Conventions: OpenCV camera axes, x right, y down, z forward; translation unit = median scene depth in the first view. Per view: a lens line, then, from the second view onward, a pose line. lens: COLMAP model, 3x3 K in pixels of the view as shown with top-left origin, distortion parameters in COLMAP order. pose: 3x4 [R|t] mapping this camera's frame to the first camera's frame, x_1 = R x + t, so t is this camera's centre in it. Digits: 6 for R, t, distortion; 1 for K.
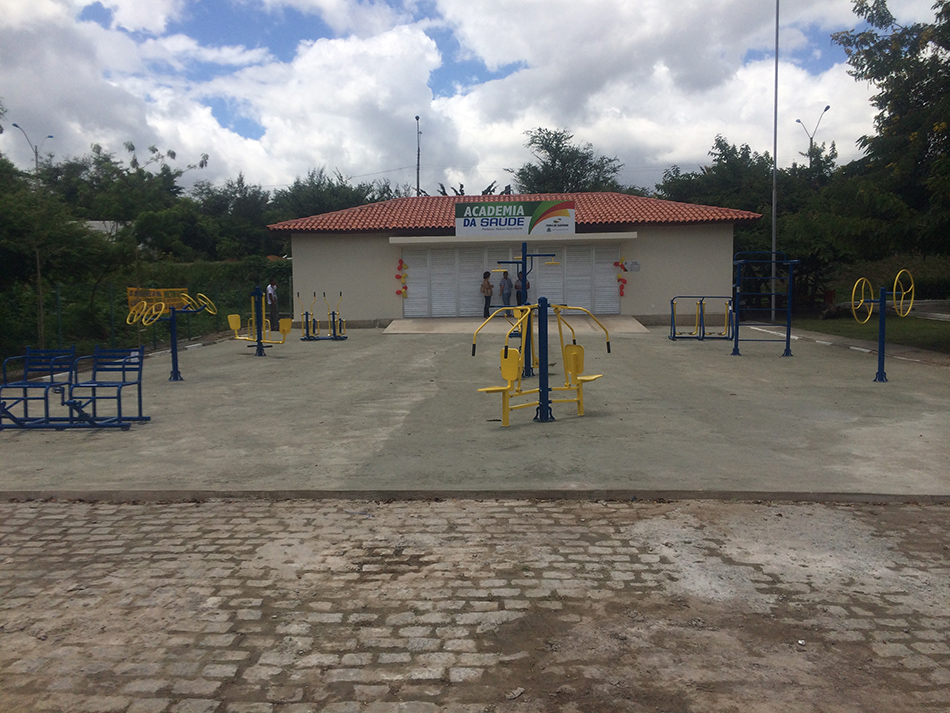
lens RADIAL K [[840.5, 0, 475.1], [0, 840.5, 354.5], [0, 0, 1]] dist [0.003169, 0.000887]
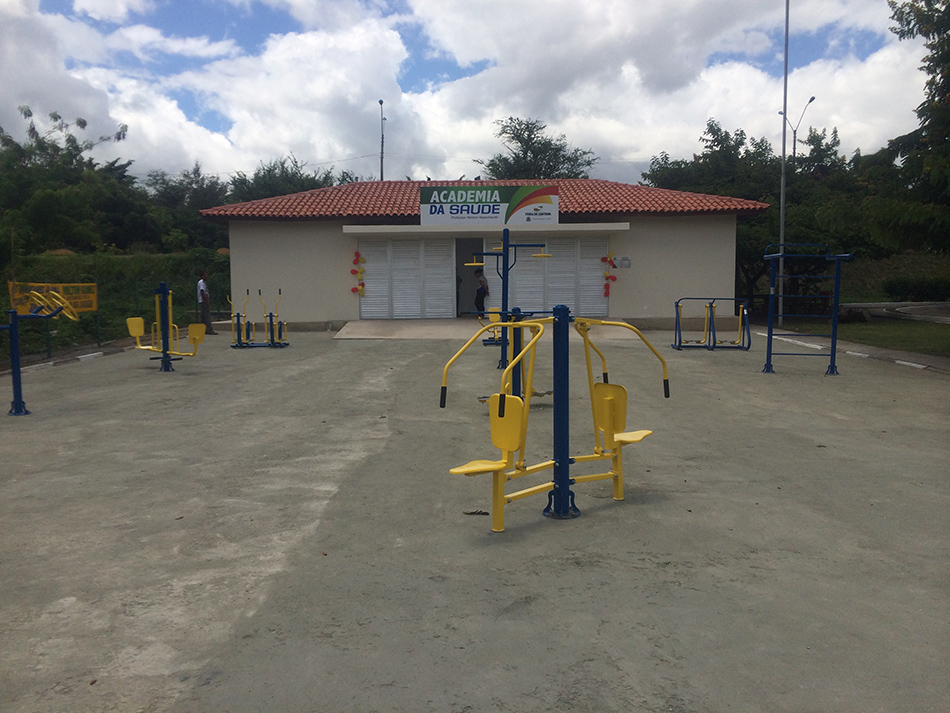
lens RADIAL K [[822.3, 0, 449.5], [0, 822.3, 358.8], [0, 0, 1]] dist [-0.002980, 0.086000]
pose [[0.999922, 0.007252, 0.010151, -0.000773], [-0.007360, 0.999916, 0.010695, -0.009189], [-0.010072, -0.010769, 0.999891, 0.108330]]
